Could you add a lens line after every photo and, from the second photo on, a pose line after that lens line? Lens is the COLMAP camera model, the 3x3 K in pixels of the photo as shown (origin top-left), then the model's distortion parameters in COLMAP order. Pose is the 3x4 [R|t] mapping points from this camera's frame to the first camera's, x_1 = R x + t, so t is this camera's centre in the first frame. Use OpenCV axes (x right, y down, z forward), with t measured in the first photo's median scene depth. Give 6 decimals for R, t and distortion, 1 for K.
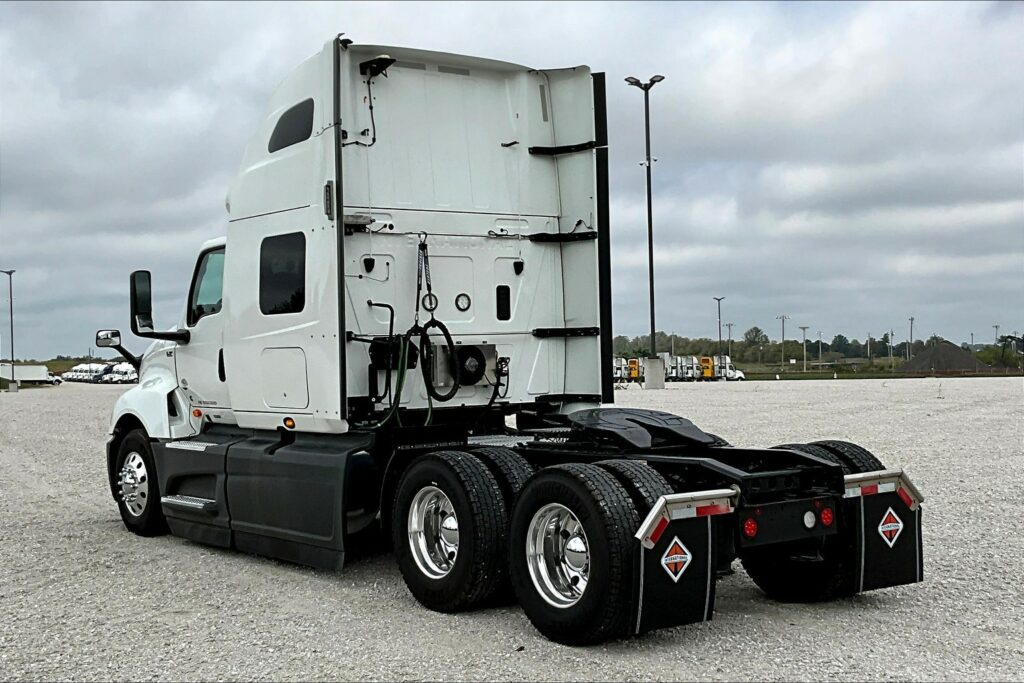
lens RADIAL K [[1378.7, 0, 543.1], [0, 1378.7, 341.4], [0, 0, 1]] dist [0.064752, 0.006978]
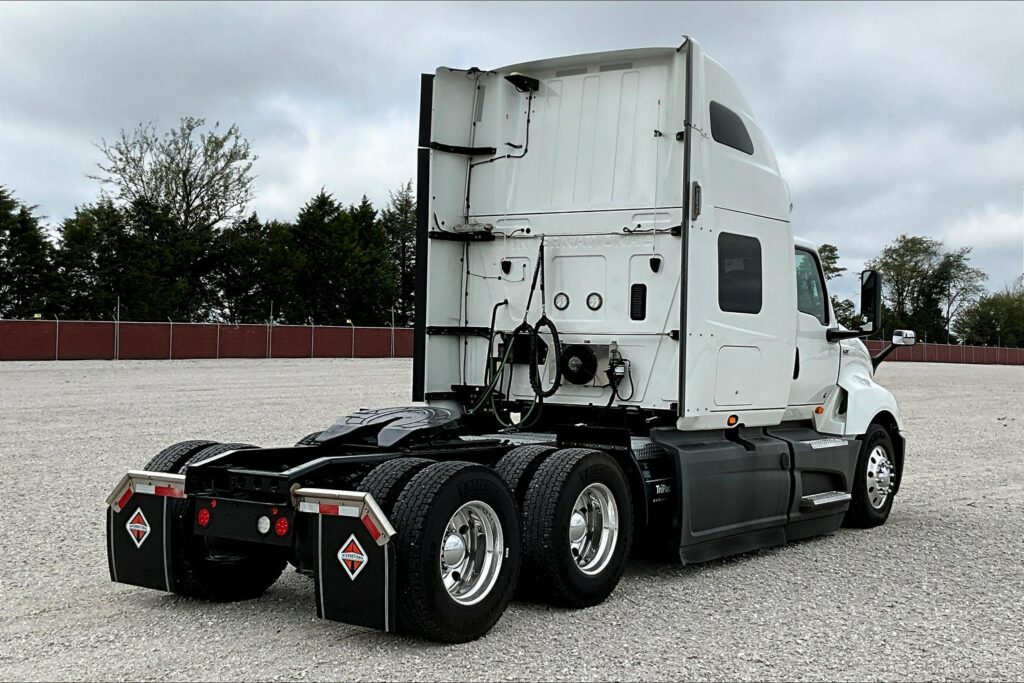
lens RADIAL K [[1378.7, 0, 543.1], [0, 1378.7, 341.4], [0, 0, 1]] dist [0.064752, 0.006978]
pose [[0.312289, 0.029068, -0.949542, 0.900732], [-0.027023, 0.999399, 0.021706, -0.020686], [0.949603, 0.018881, 0.312887, 0.672114]]
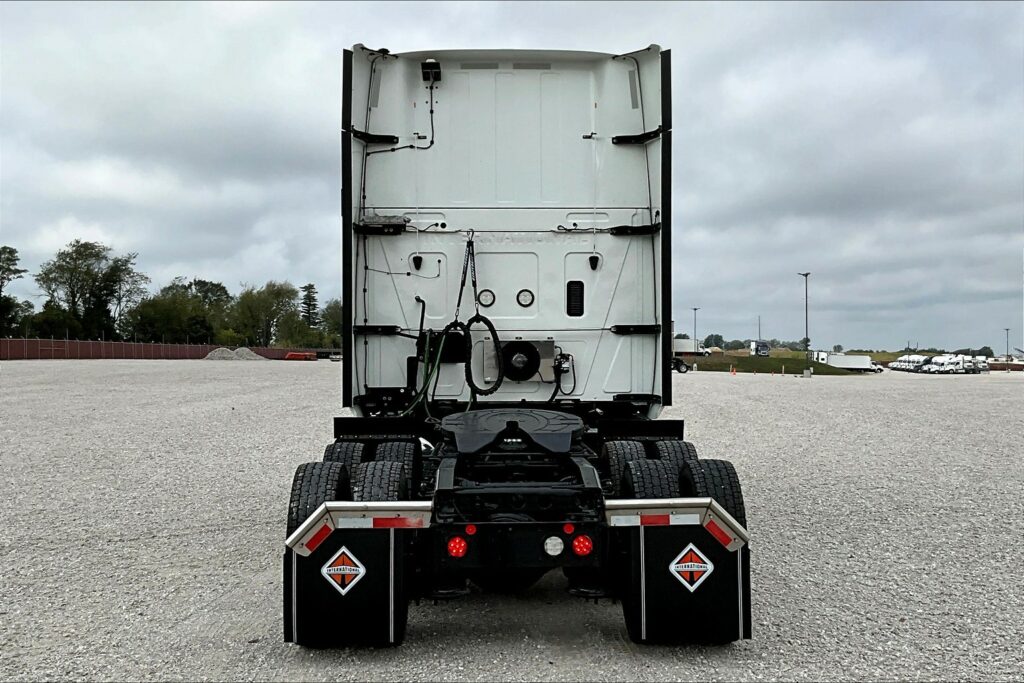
lens RADIAL K [[1245.4, 0, 525.9], [0, 1245.4, 361.3], [0, 0, 1]] dist [0.091754, 0.000057]
pose [[0.814176, 0.026974, -0.579991, 0.482807], [-0.014824, 0.999560, 0.025678, -0.005861], [0.580428, -0.012309, 0.814218, 0.268080]]
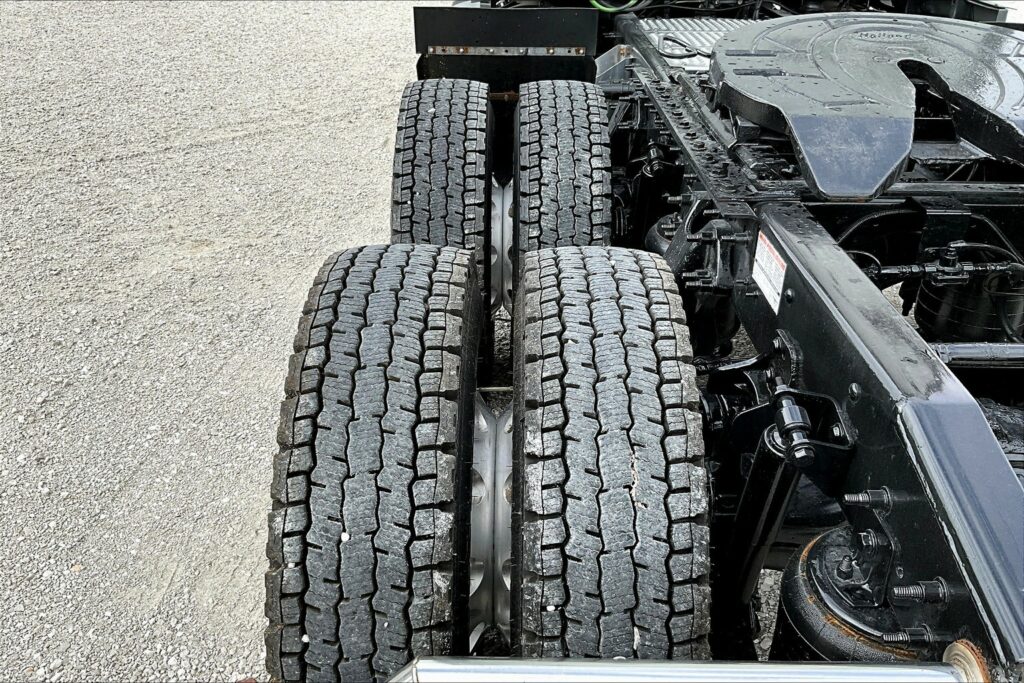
lens RADIAL K [[840.5, 0, 517.1], [0, 840.5, 339.7], [0, 0, 1]] dist [0.115265, -0.239941]
pose [[0.795624, 0.318979, -0.515010, 0.098404], [-0.026309, 0.867536, 0.496678, 0.011962], [0.605220, -0.381619, 0.698624, 0.659803]]
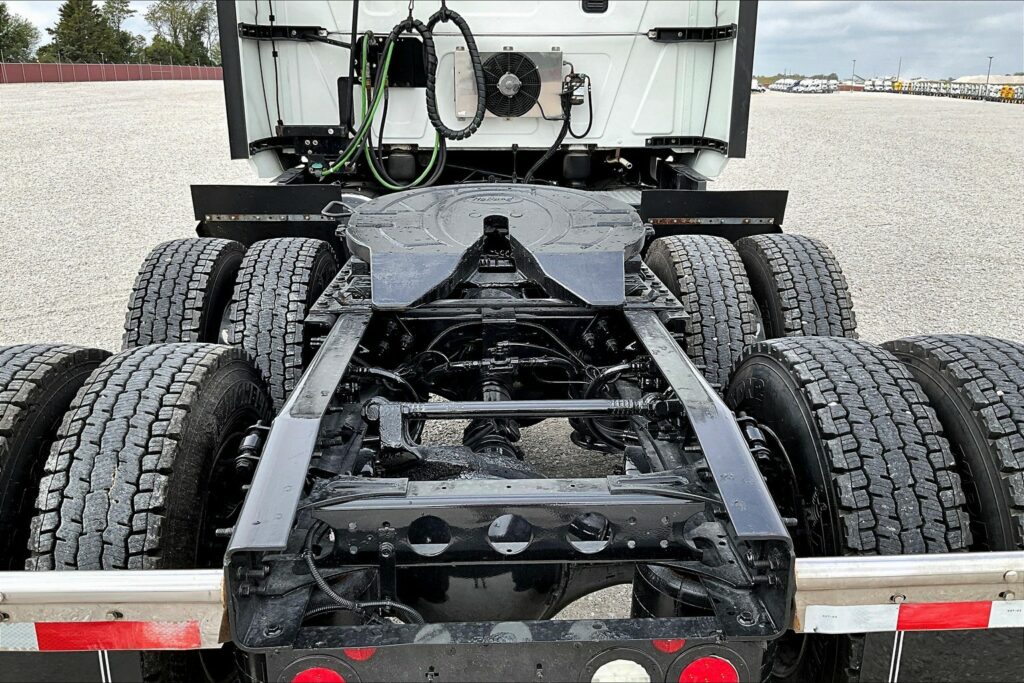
lens RADIAL K [[840.5, 0, 517.1], [0, 840.5, 339.7], [0, 0, 1]] dist [0.115265, -0.239941]
pose [[0.817635, 0.194337, -0.541946, 0.195589], [-0.018246, 0.949583, 0.312984, 0.006011], [0.575447, -0.246019, 0.779958, 0.665033]]
